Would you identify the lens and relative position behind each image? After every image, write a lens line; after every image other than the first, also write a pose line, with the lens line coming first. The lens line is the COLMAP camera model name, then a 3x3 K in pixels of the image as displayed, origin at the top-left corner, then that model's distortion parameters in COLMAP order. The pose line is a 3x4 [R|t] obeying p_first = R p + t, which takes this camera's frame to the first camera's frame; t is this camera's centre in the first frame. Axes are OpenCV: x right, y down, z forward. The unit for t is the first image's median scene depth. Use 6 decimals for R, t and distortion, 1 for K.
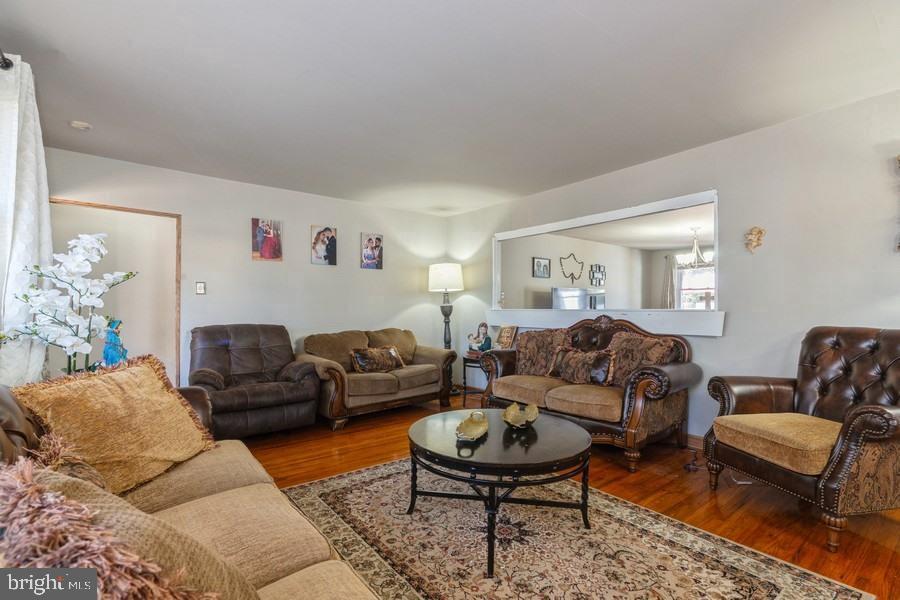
lens RADIAL K [[409.6, 0, 450.0], [0, 409.6, 305.8], [0, 0, 1]] dist [-0.003506, -0.000138]
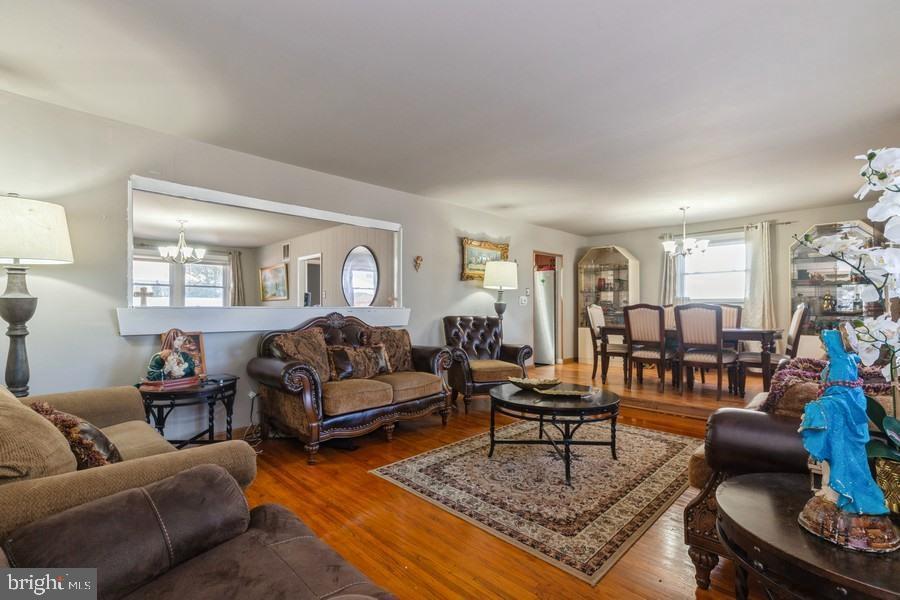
lens RADIAL K [[409.6, 0, 451.0], [0, 409.6, 306.1], [0, 0, 1]] dist [-0.003506, -0.000138]
pose [[-0.112347, 0.001633, 0.993668, -1.028629], [-0.009250, 0.999954, -0.002689, 0.011110], [-0.993626, -0.009493, -0.112327, 1.248857]]
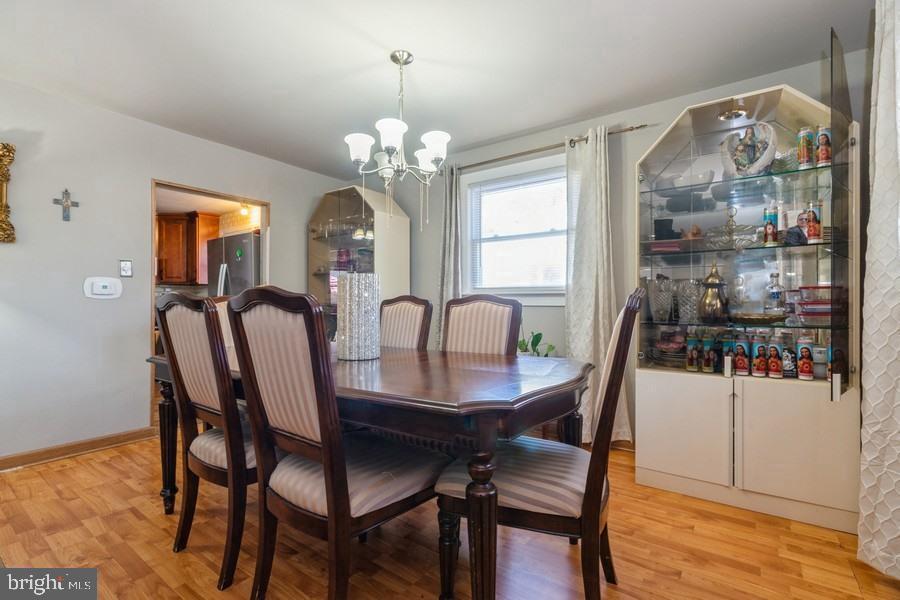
lens RADIAL K [[409.6, 0, 449.8], [0, 409.6, 301.2], [0, 0, 1]] dist [-0.003506, -0.000138]
pose [[-0.271142, 0.003799, 0.962532, -0.619823], [-0.013271, 0.999882, -0.007685, 0.007315], [-0.962448, -0.014857, -0.271059, 0.770635]]
